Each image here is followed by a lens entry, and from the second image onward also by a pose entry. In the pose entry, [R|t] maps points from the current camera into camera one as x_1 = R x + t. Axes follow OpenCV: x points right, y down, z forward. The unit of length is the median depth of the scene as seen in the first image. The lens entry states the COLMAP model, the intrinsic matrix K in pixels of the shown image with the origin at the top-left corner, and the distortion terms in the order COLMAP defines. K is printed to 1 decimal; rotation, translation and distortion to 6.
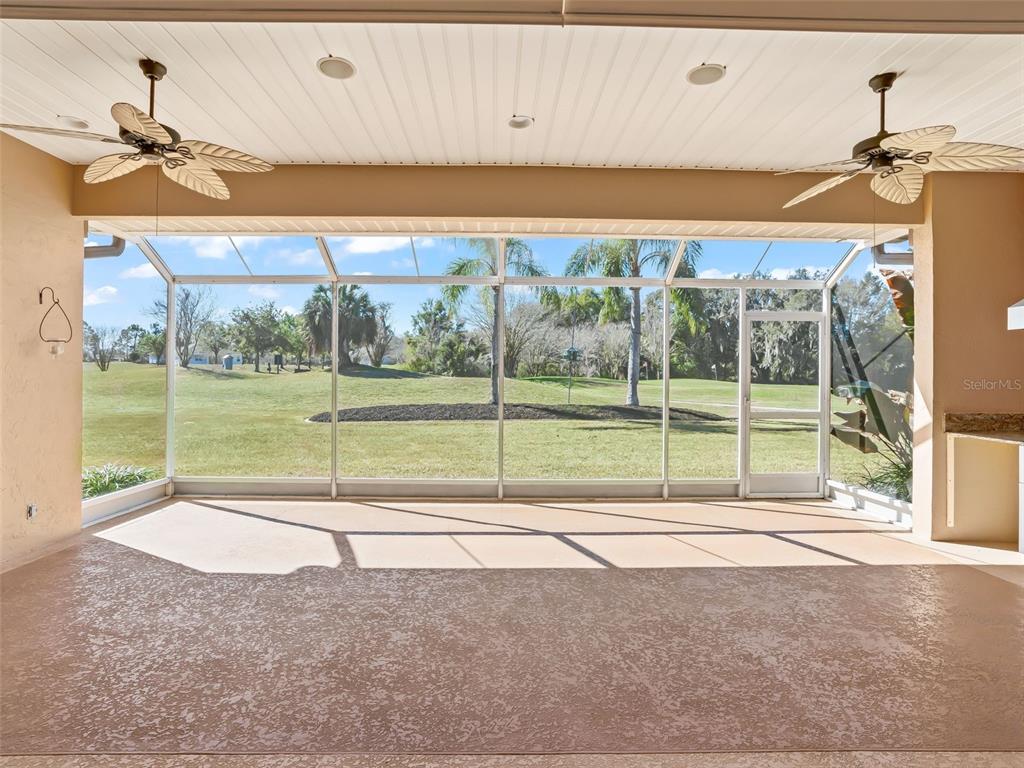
lens RADIAL K [[520.9, 0, 509.8], [0, 520.9, 371.2], [0, 0, 1]] dist [-0.027496, 0.000107]
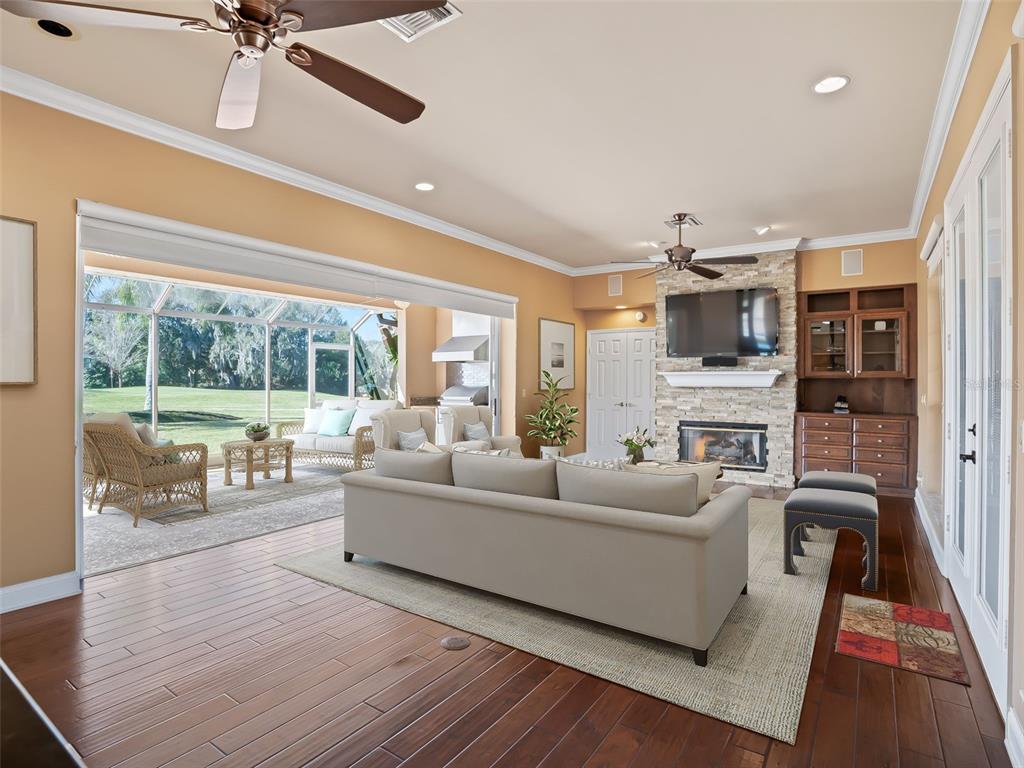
lens RADIAL K [[547.7, 0, 512.0], [0, 547.7, 384.0], [0, 0, 1]] dist [-0.021380, 0.000428]
pose [[0.570635, -0.009024, 0.821154, -0.098873], [-0.000154, 0.999938, 0.011095, -0.000275], [-0.821204, -0.006458, 0.570599, -0.084224]]
